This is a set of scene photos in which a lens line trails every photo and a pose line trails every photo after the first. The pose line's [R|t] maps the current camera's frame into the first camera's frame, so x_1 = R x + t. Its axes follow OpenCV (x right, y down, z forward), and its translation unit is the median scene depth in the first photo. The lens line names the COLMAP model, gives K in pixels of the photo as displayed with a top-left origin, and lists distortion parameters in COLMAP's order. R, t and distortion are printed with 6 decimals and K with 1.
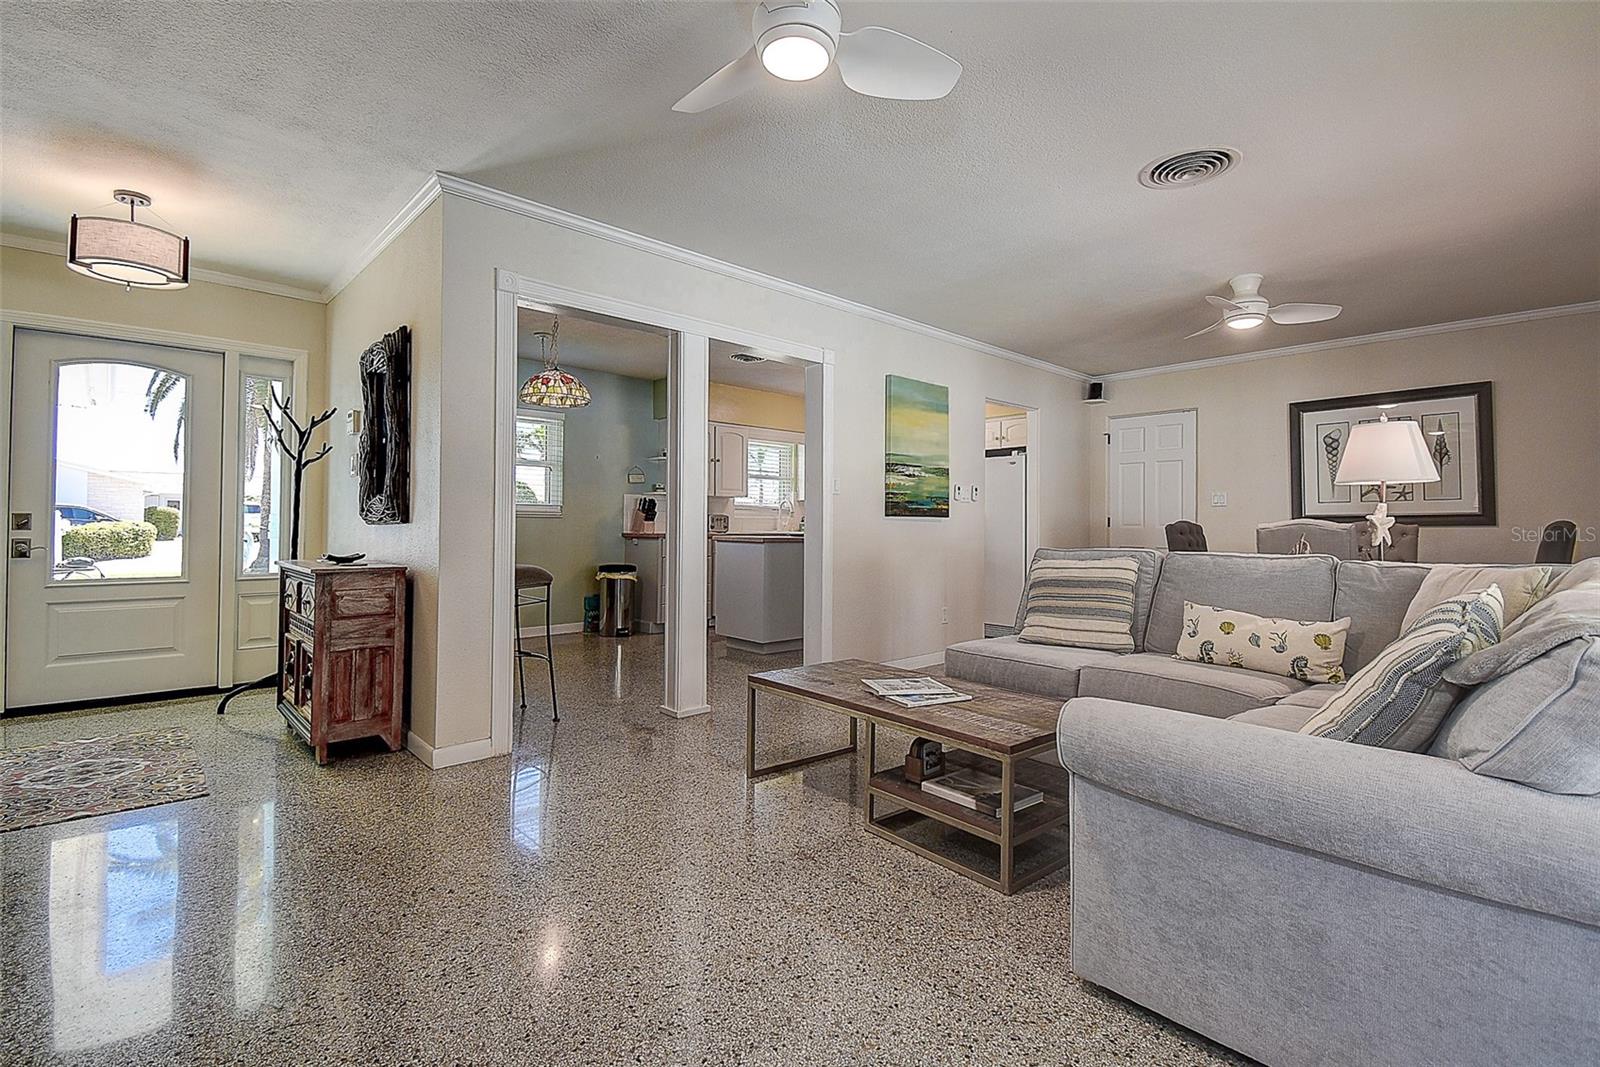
lens RADIAL K [[728.8, 0, 793.4], [0, 728.8, 514.9], [0, 0, 1]] dist [0.029973, -0.022687]
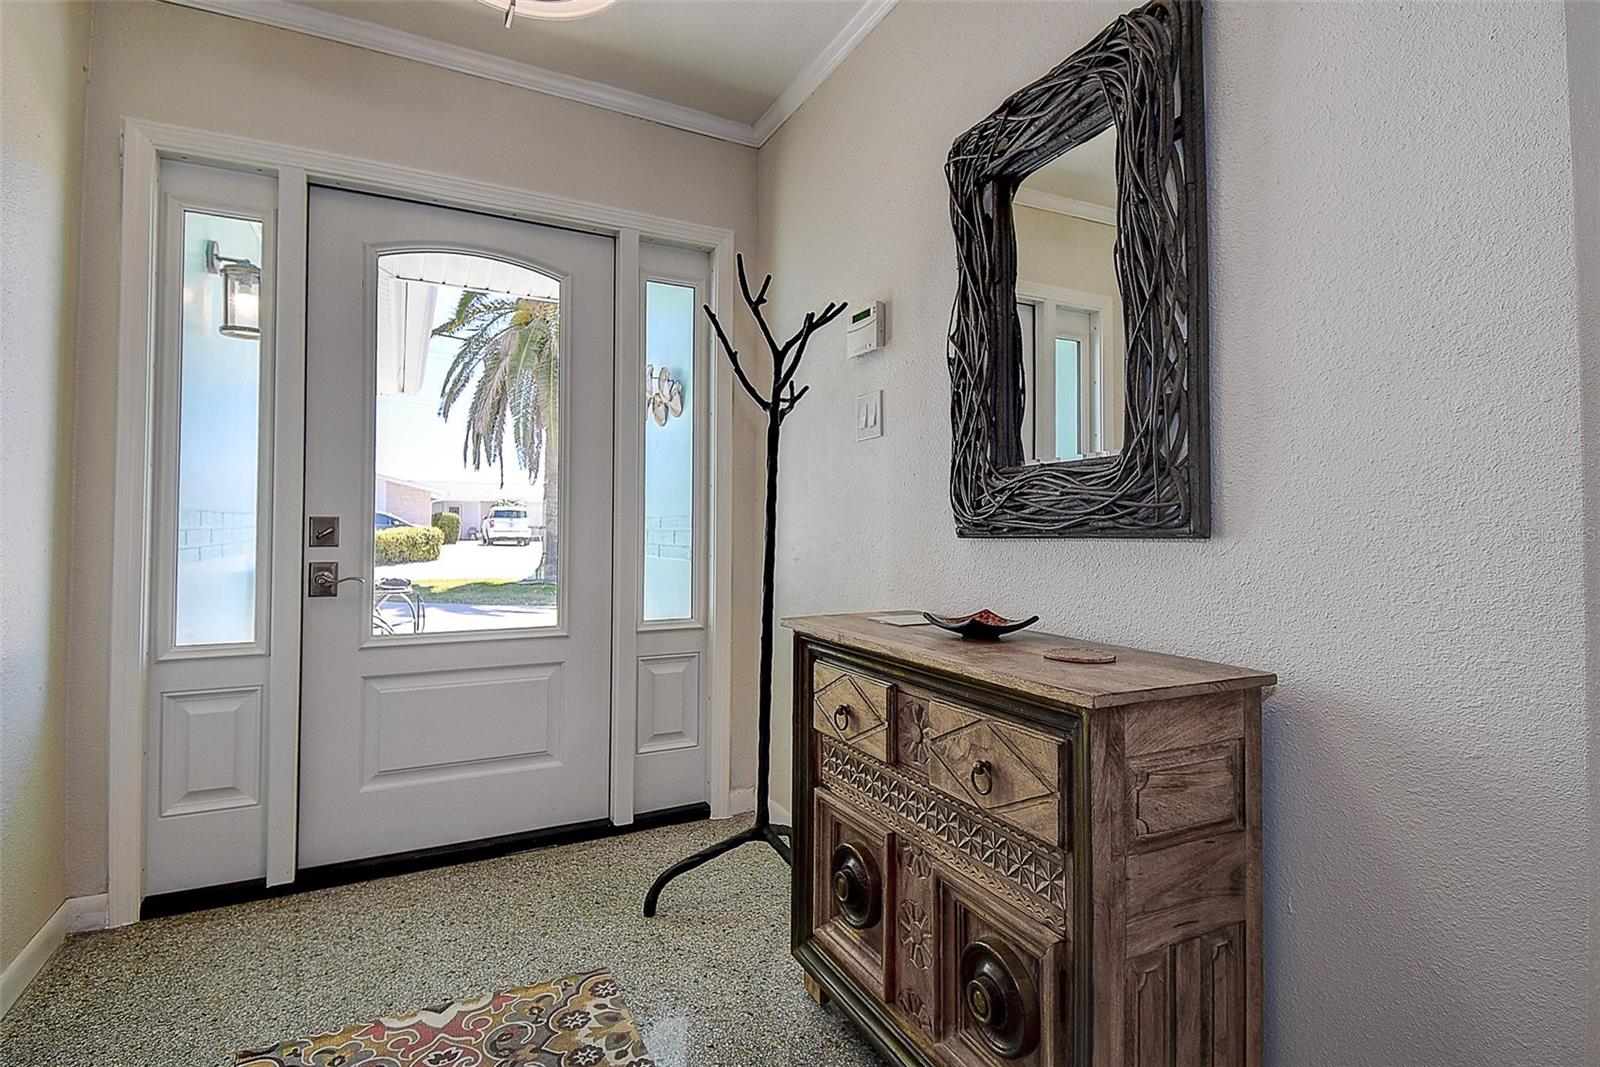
lens RADIAL K [[813.3, 0, 824.1], [0, 813.3, 512.3], [0, 0, 1]] dist [0.018682, -0.002228]
pose [[0.962761, -0.008606, -0.270219, -0.486666], [0.007224, 0.999955, -0.006107, 0.000665], [0.270259, 0.003928, 0.962780, 0.472139]]
